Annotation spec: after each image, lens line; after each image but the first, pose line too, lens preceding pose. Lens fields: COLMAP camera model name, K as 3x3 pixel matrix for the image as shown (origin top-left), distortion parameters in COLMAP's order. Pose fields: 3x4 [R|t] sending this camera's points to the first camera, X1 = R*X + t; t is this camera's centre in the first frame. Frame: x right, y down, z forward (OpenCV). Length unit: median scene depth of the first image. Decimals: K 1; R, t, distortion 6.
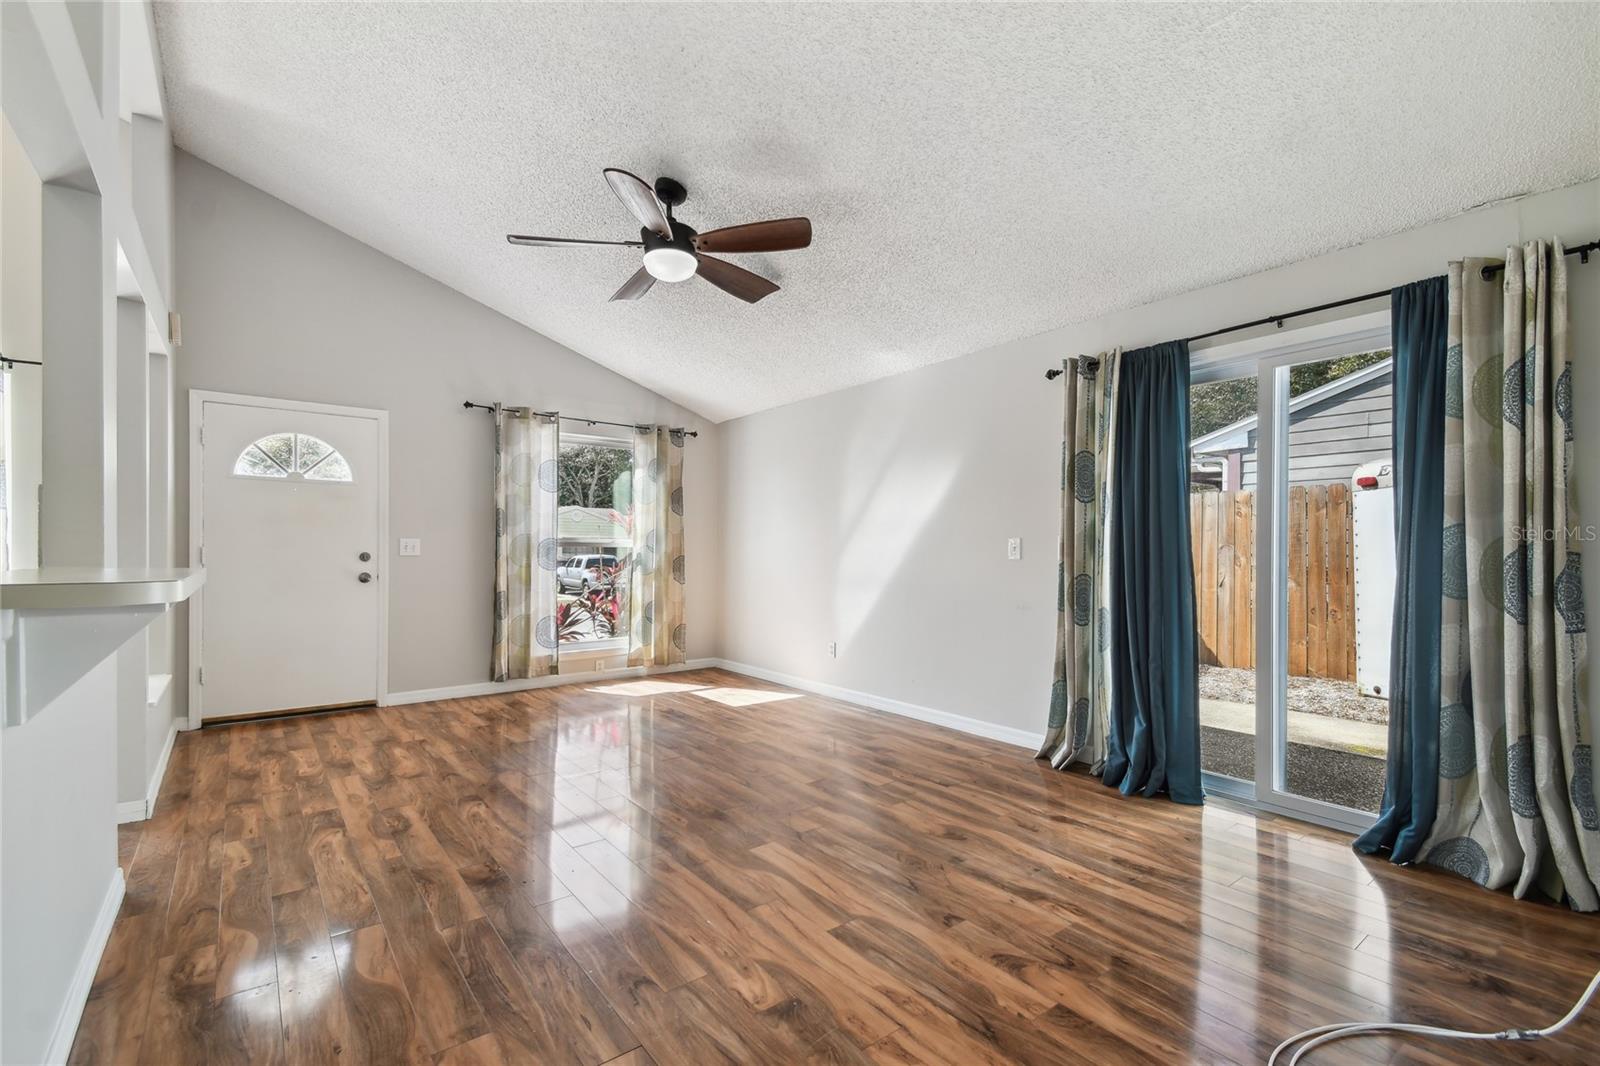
lens RADIAL K [[700.5, 0, 810.3], [0, 700.5, 552.9], [0, 0, 1]] dist [0.046442, -0.022543]
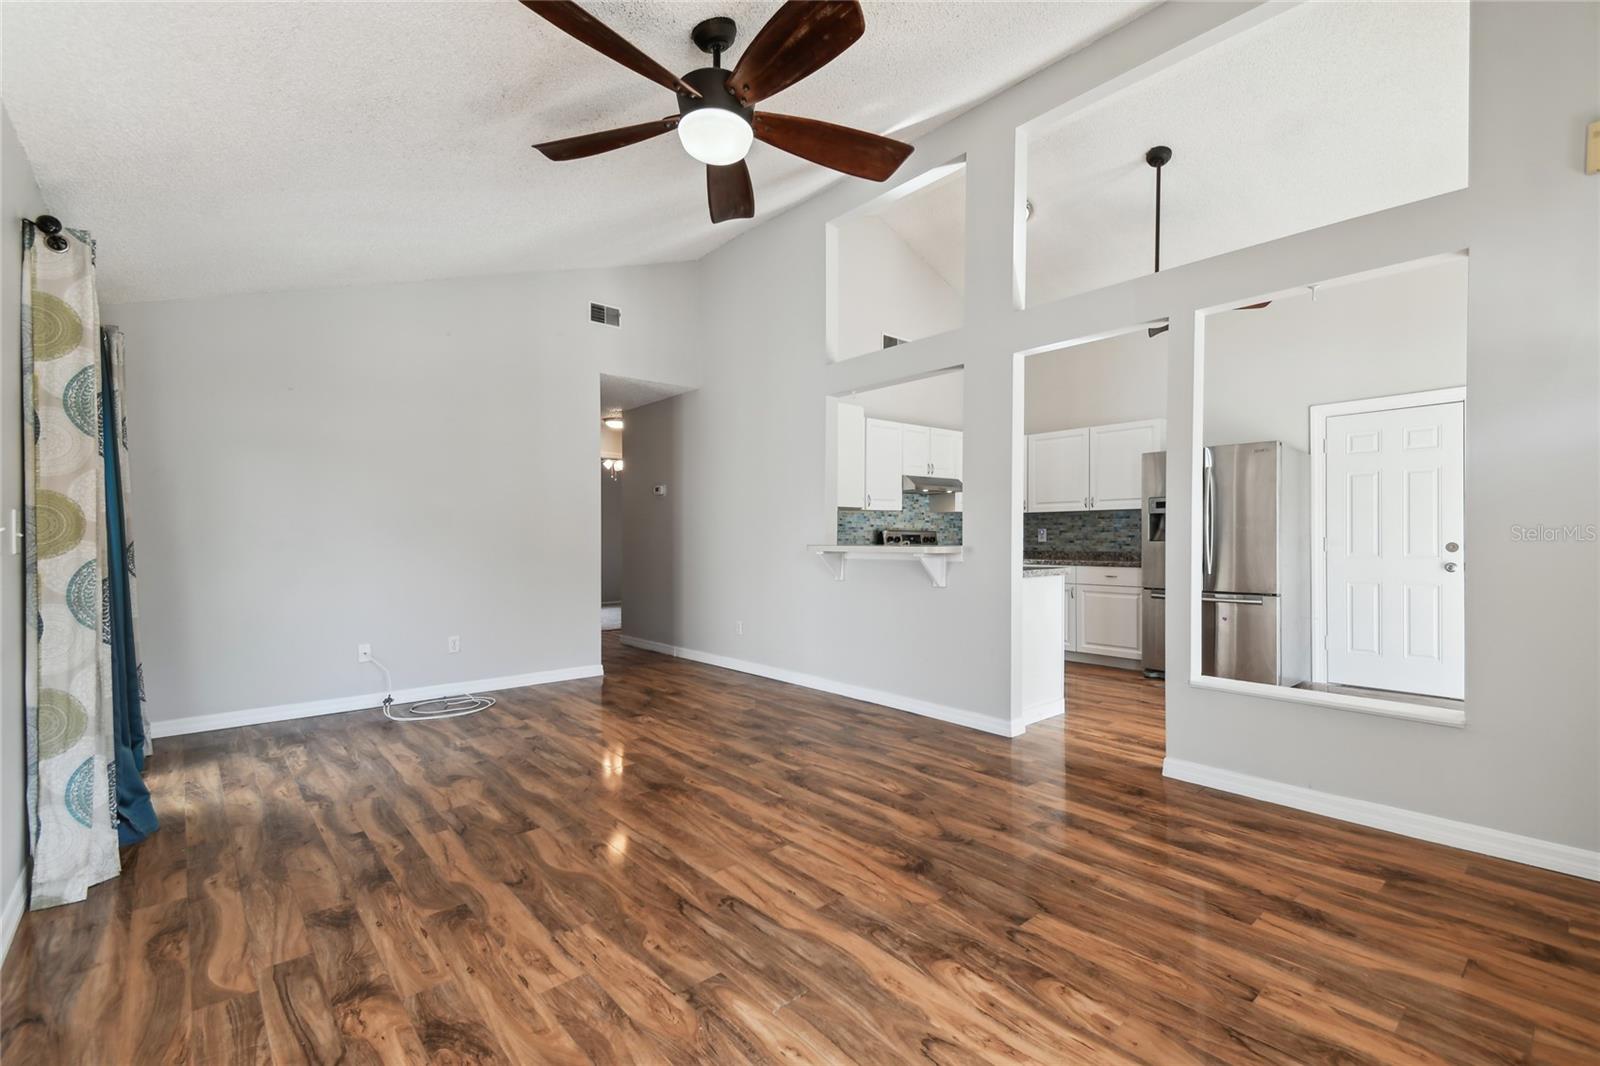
lens RADIAL K [[700.5, 0, 802.8], [0, 700.5, 539.4], [0, 0, 1]] dist [0.046442, -0.022543]
pose [[-0.998964, -0.000095, -0.045497, -0.225234], [-0.000485, 0.999963, 0.008544, -0.005839], [0.045495, 0.008557, -0.998928, 1.536378]]
